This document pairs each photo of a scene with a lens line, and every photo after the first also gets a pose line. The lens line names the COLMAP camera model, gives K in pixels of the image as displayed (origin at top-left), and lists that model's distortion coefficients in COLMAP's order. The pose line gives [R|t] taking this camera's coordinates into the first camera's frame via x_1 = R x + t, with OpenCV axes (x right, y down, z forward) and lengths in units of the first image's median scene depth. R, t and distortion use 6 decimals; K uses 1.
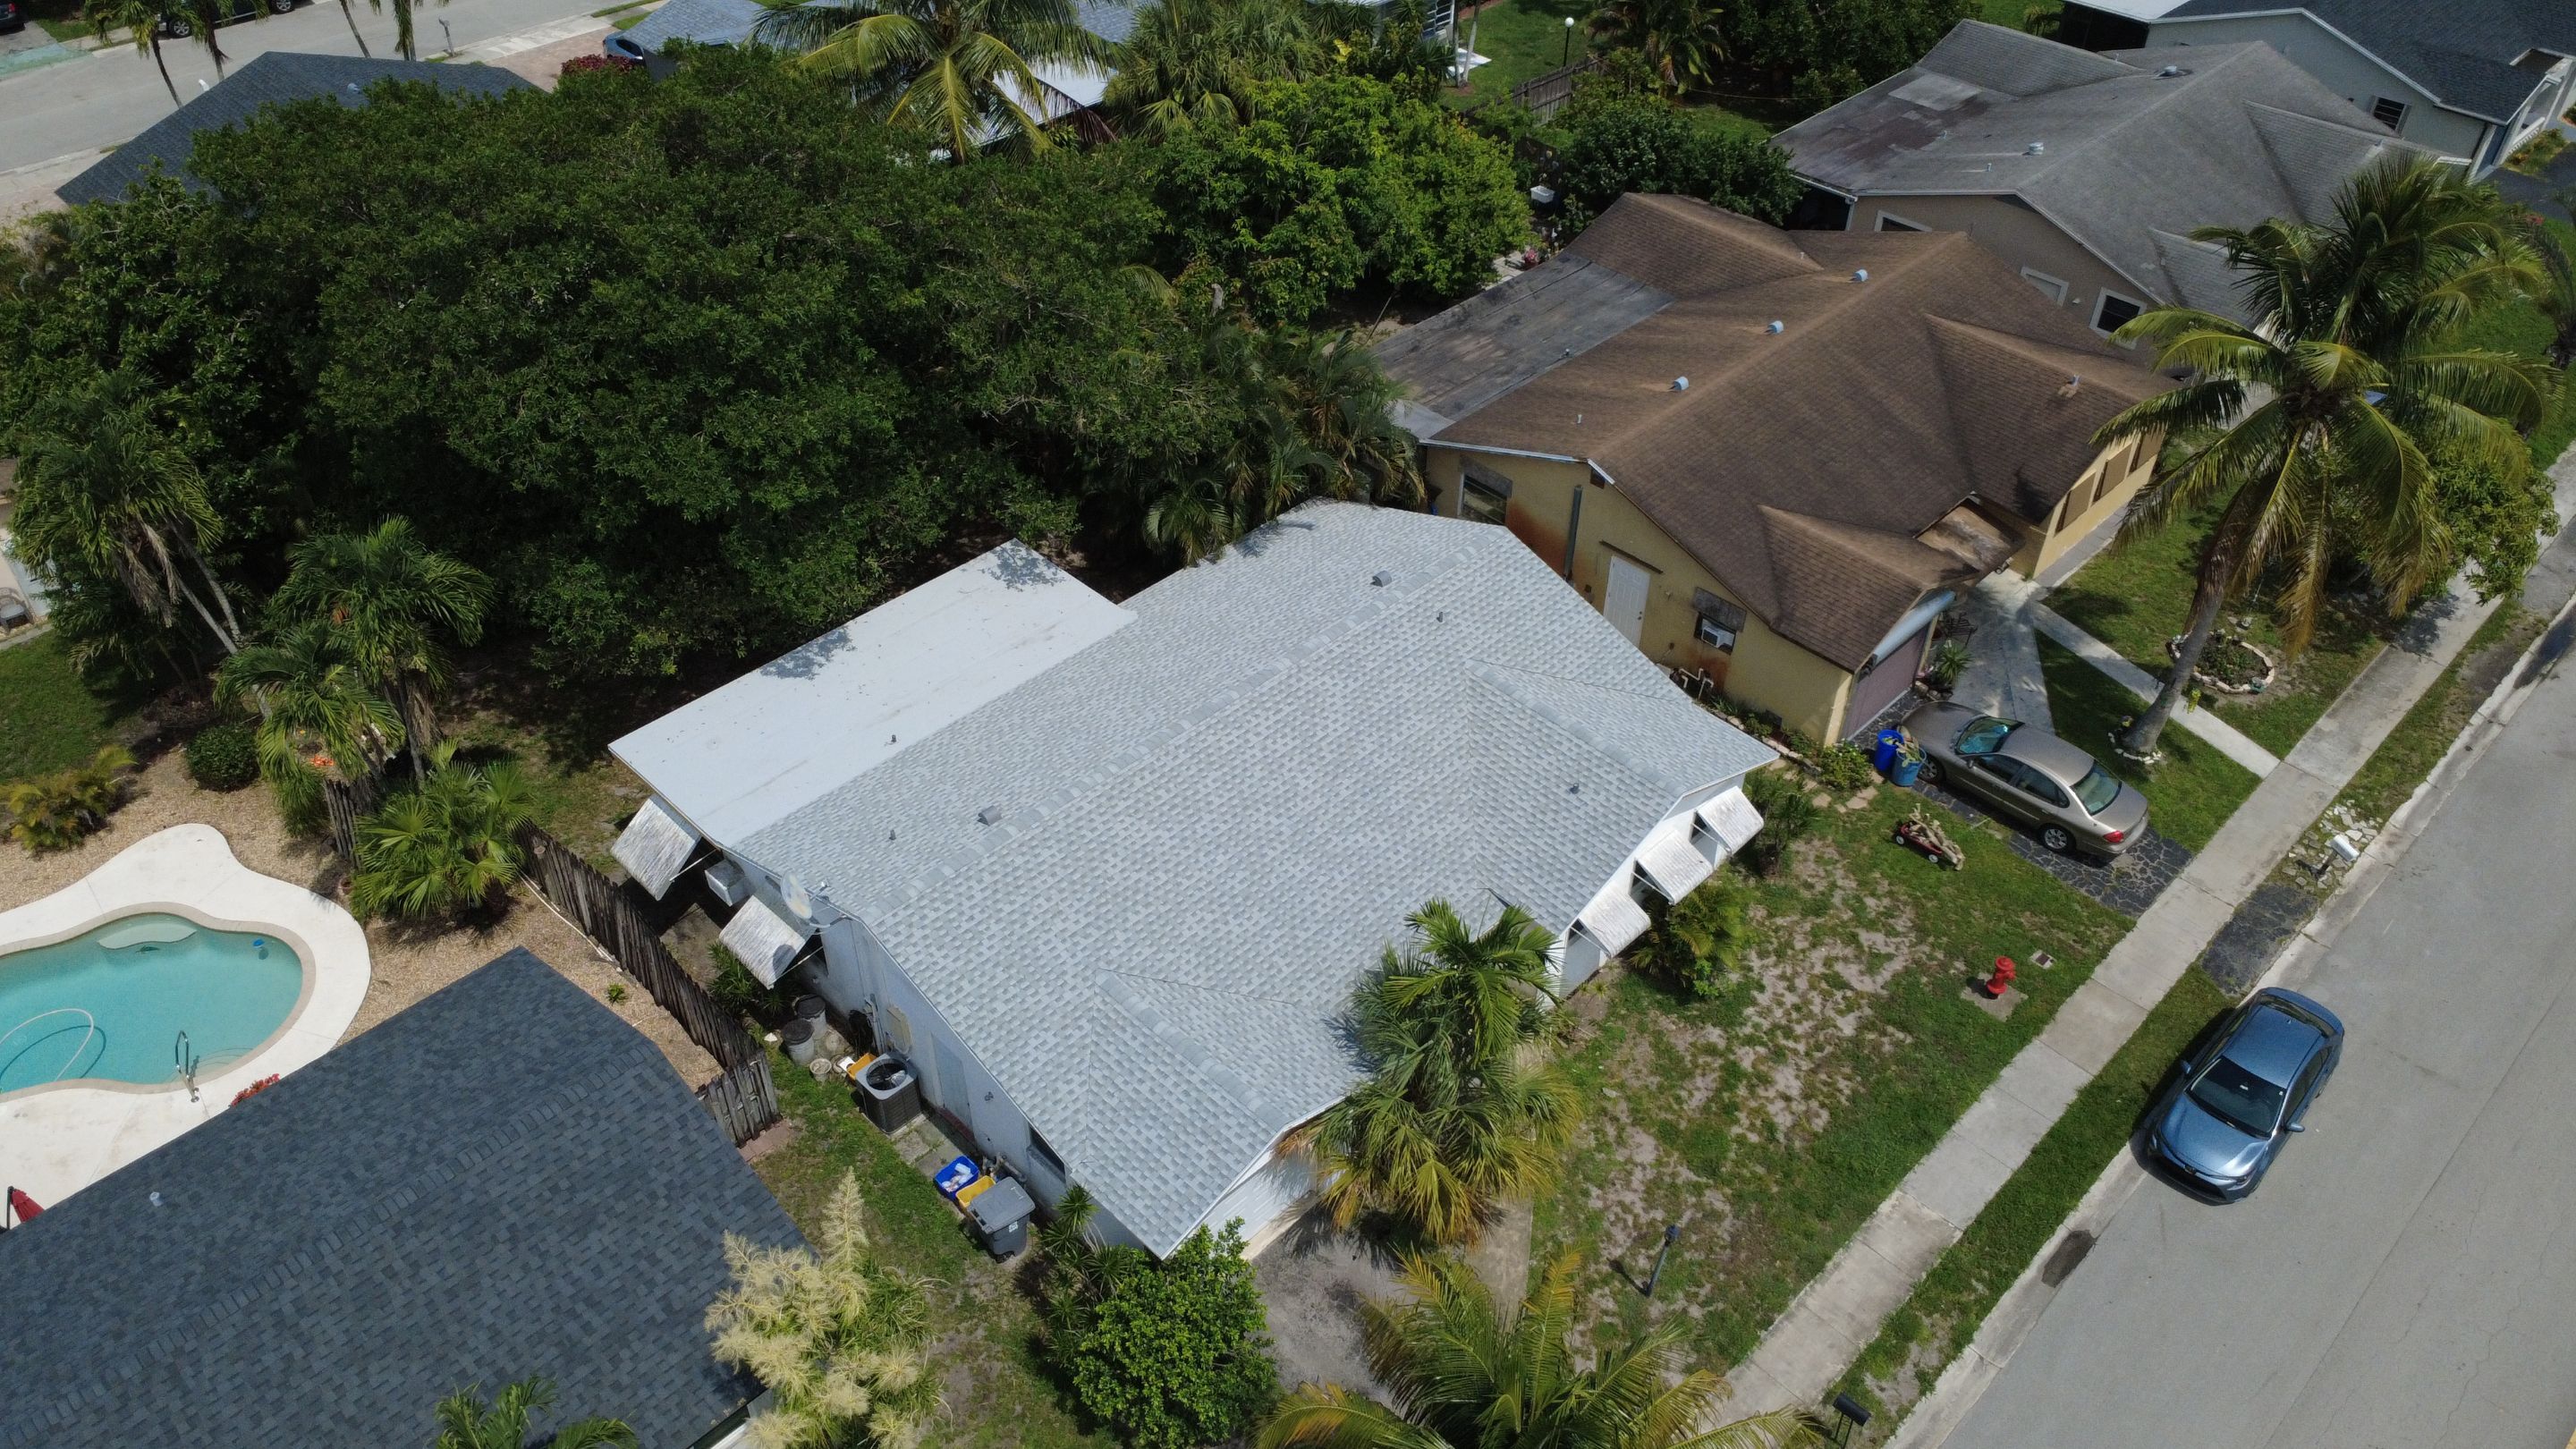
lens RADIAL K [[1867.8, 0, 1282.2], [0, 1867.8, 734.3], [0, 0, 1]] dist [0.001509, 0.003677]
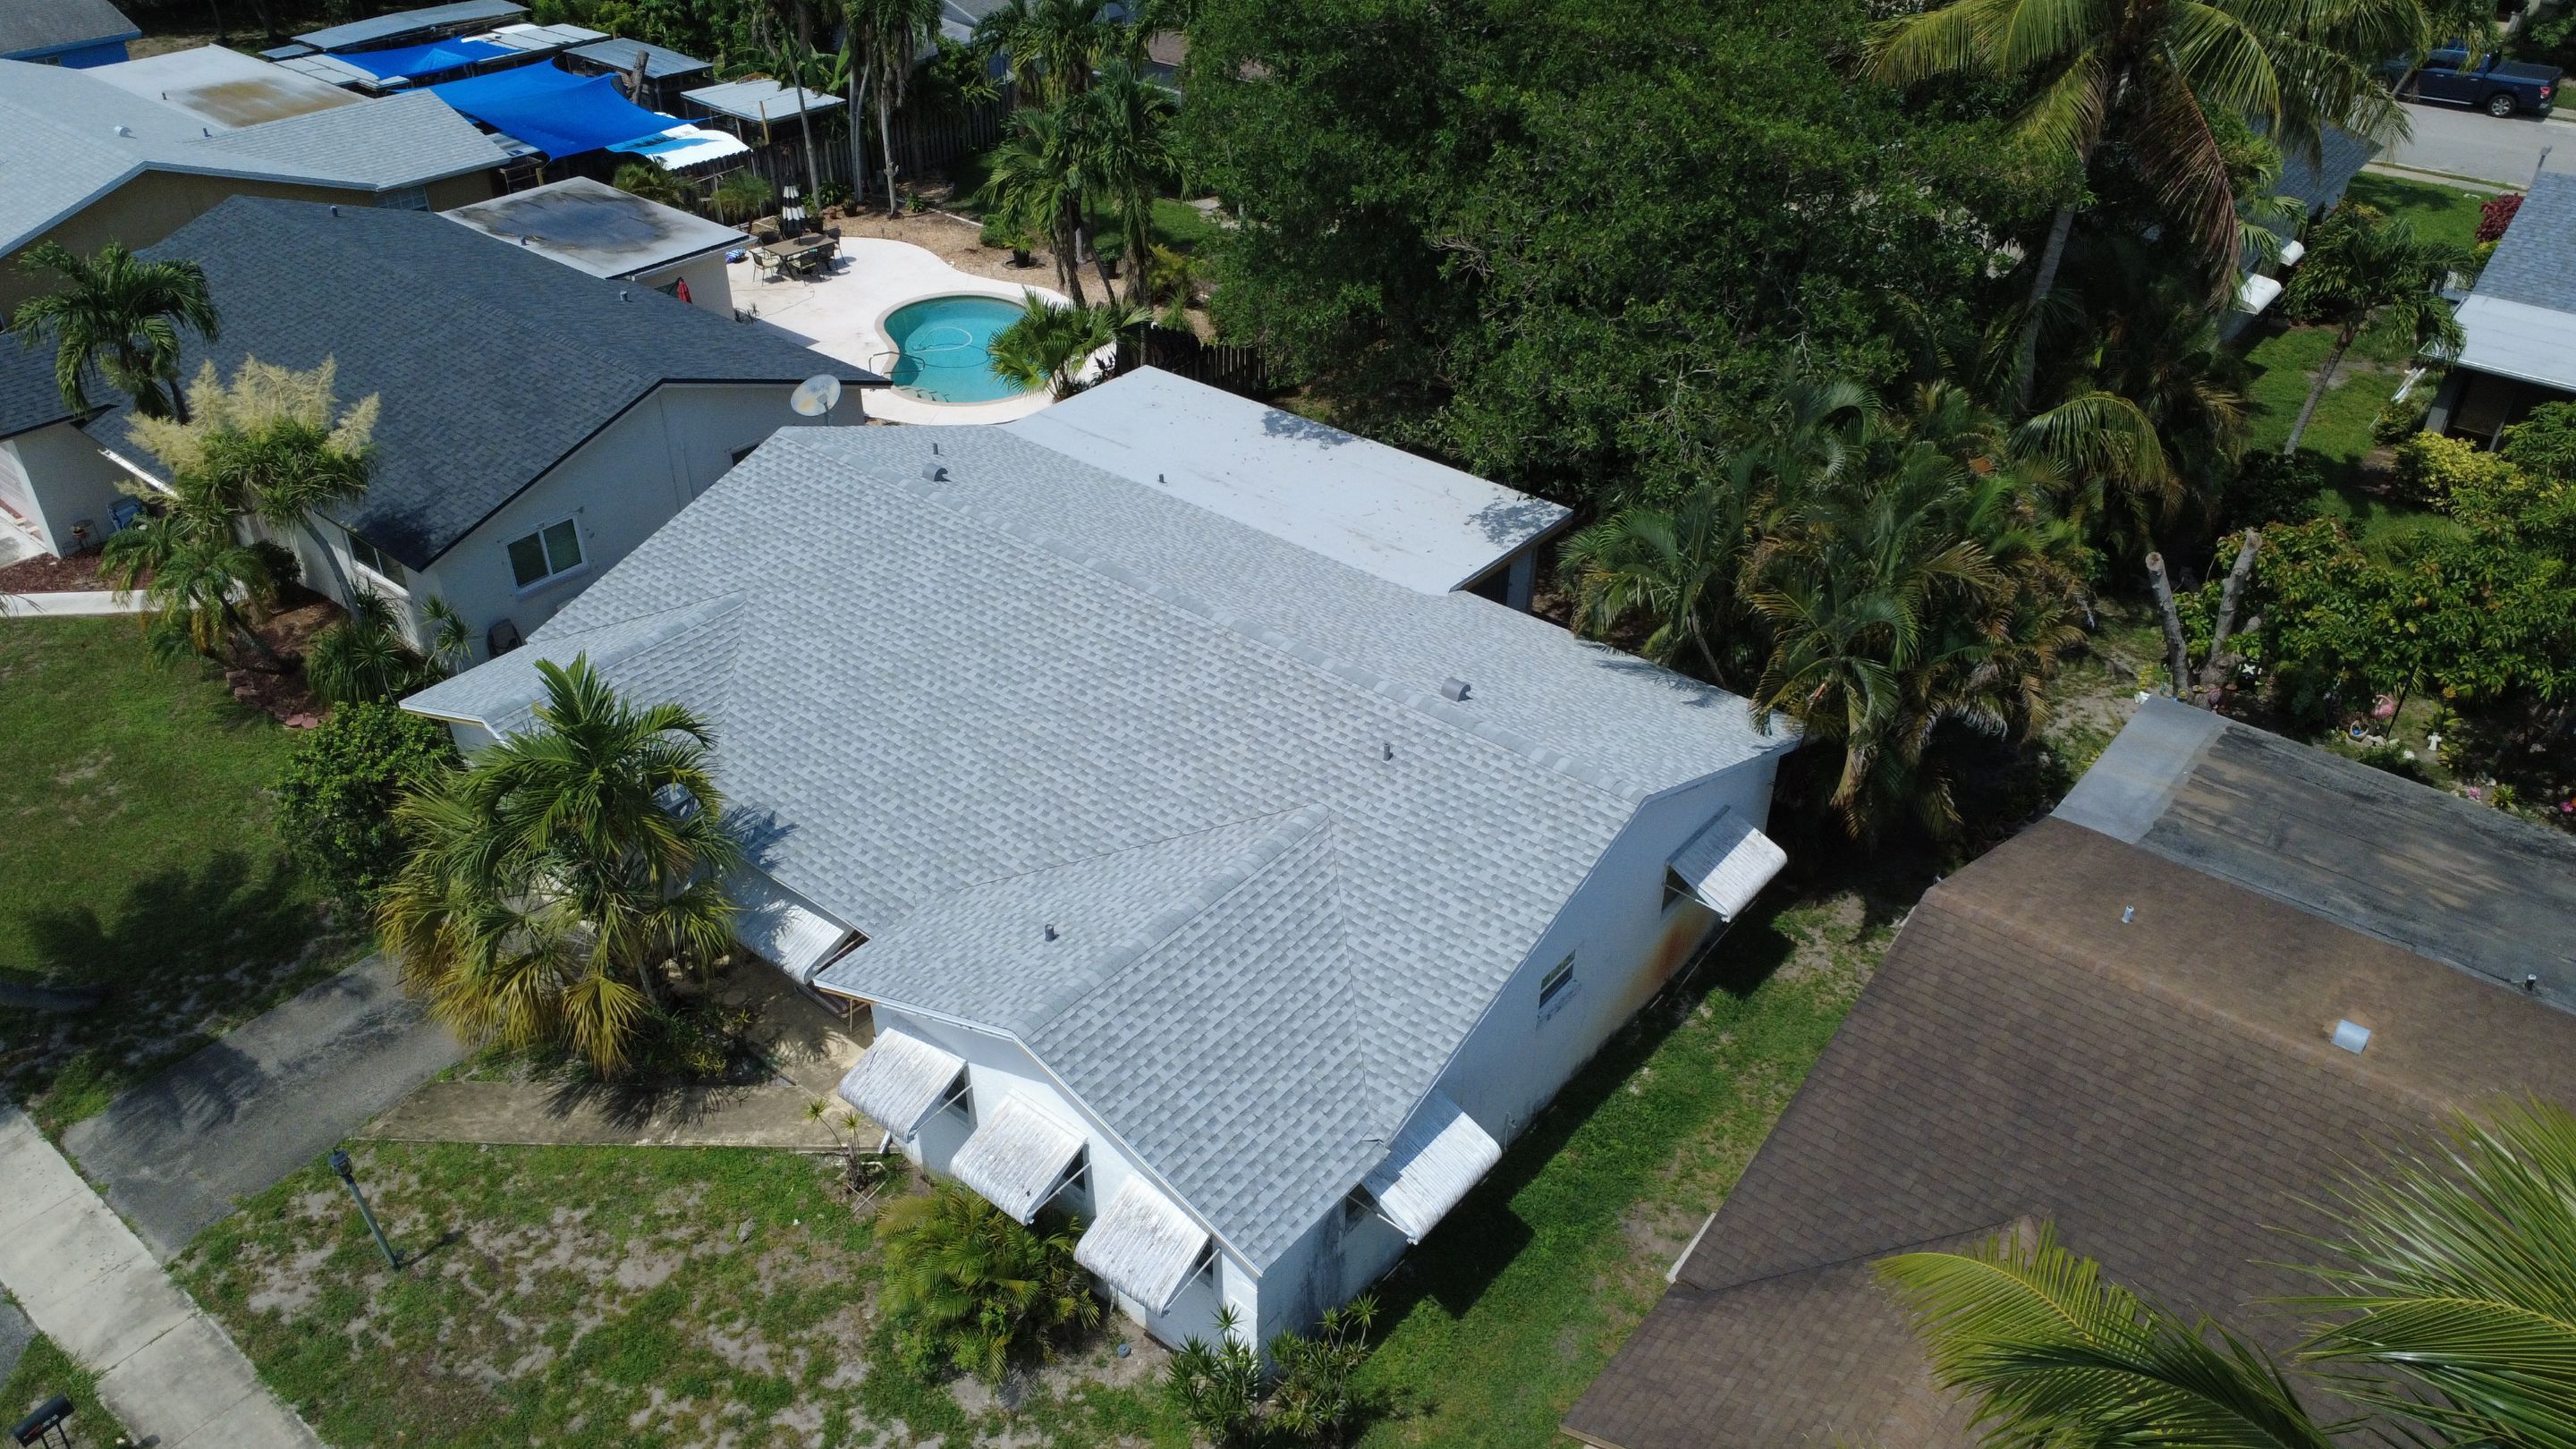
lens RADIAL K [[1867.8, 0, 1284.6], [0, 1867.8, 727.9], [0, 0, 1]] dist [0.001509, 0.003677]
pose [[0.104292, 0.543067, -0.833188, 0.631135], [-0.653320, 0.669057, 0.354310, -0.282269], [0.749864, 0.507387, 0.424574, 0.736804]]
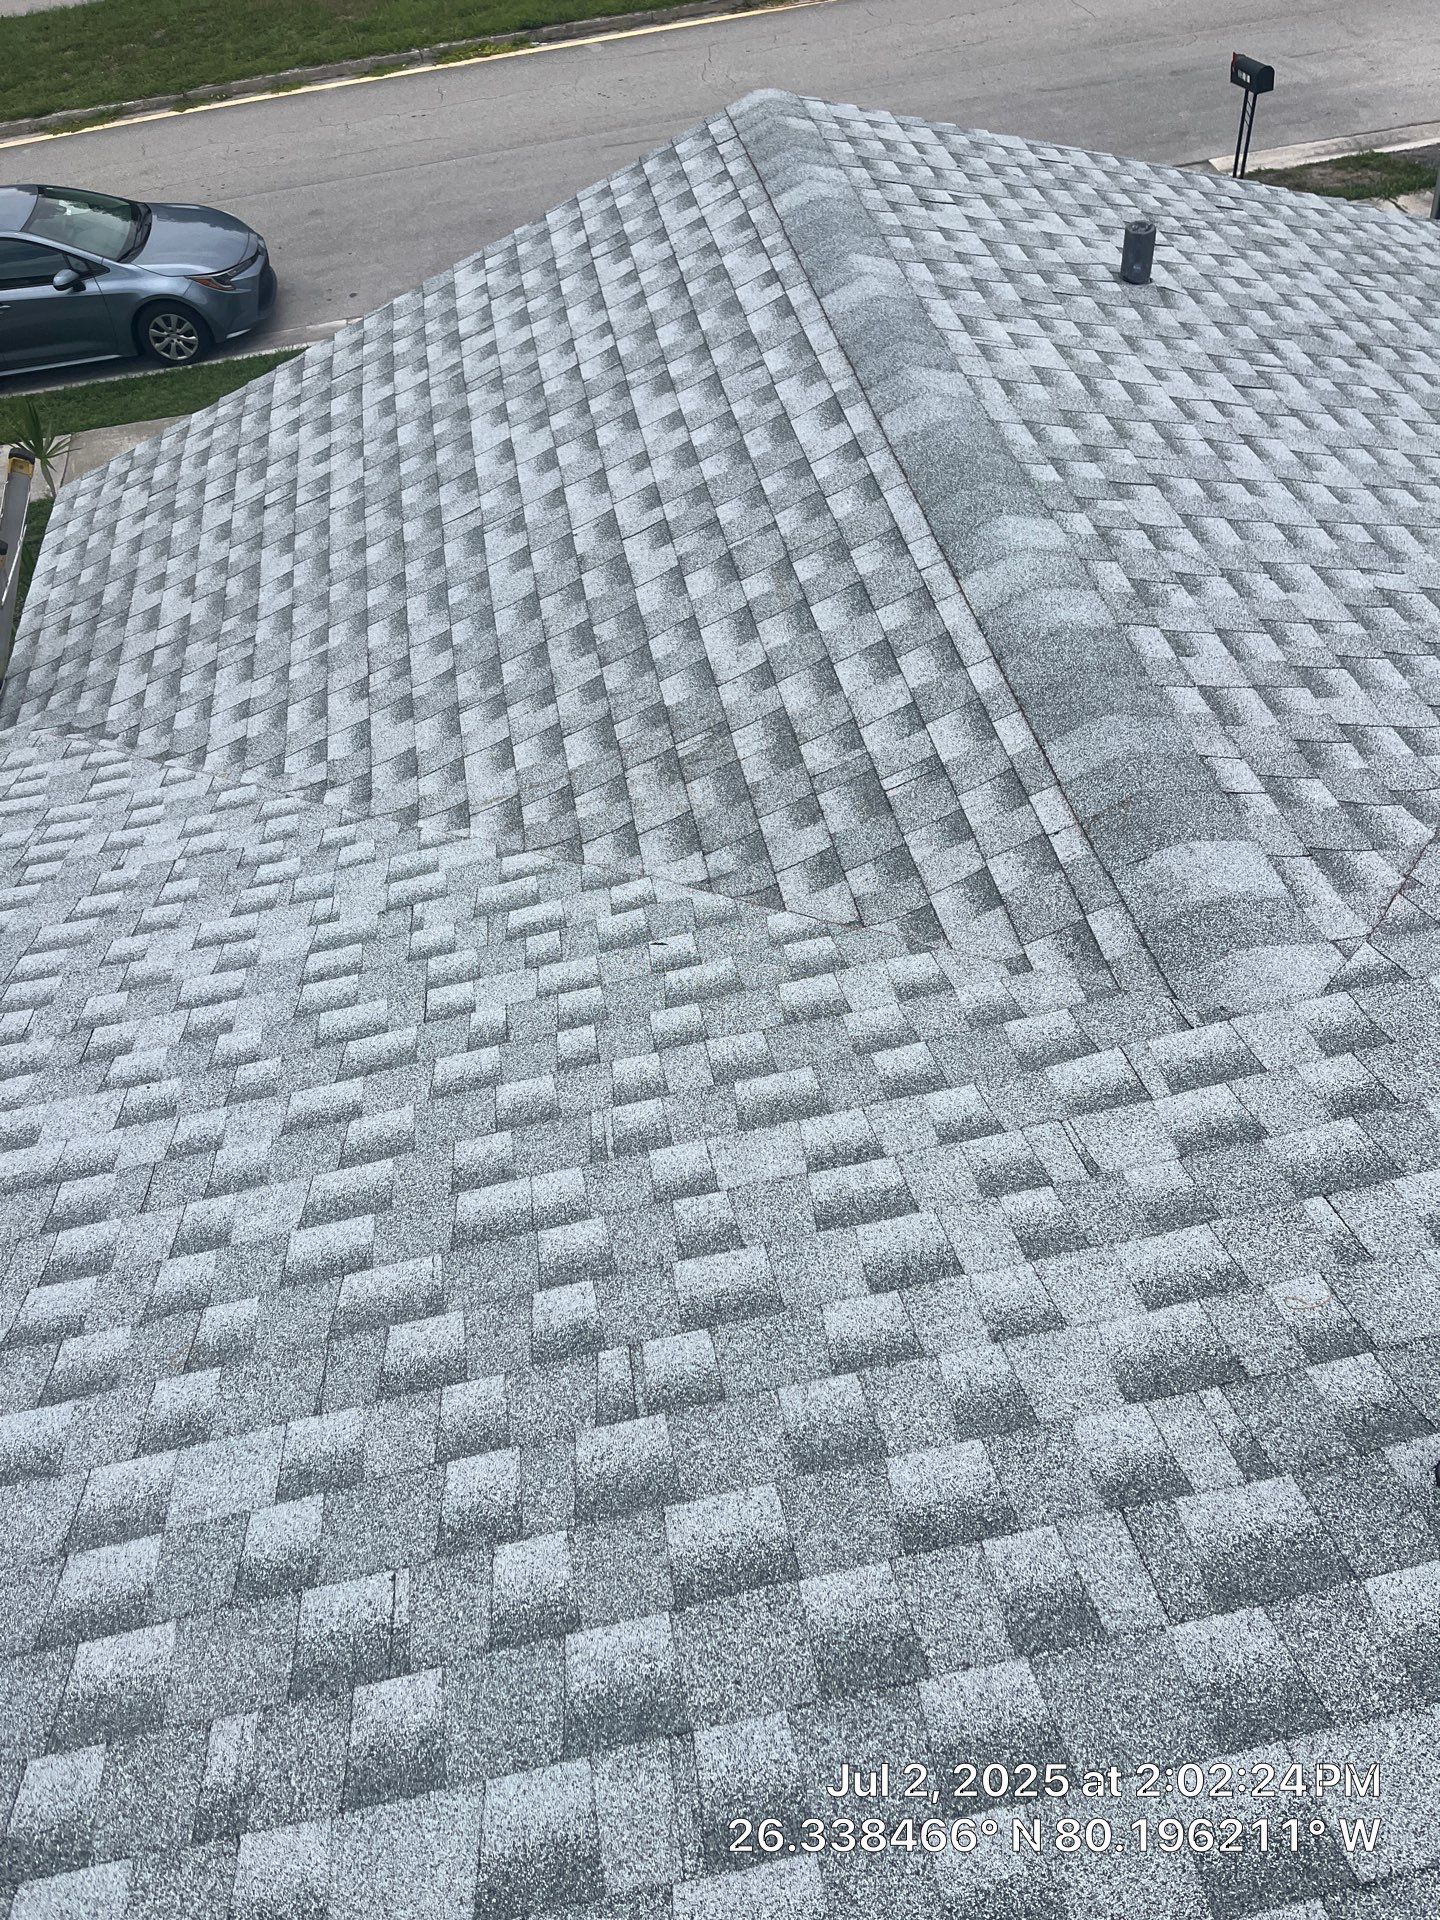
lens RADIAL K [[1419.4, 0, 720.0], [0, 1419.4, 959.2], [0, 0, 1]] dist [0.028614, -0.071907]
pose [[-0.817430, -0.374054, 0.438054, 0.095473], [0.440817, 0.083309, 0.893723, -0.118316], [-0.370795, 0.923657, 0.096790, 1.039563]]
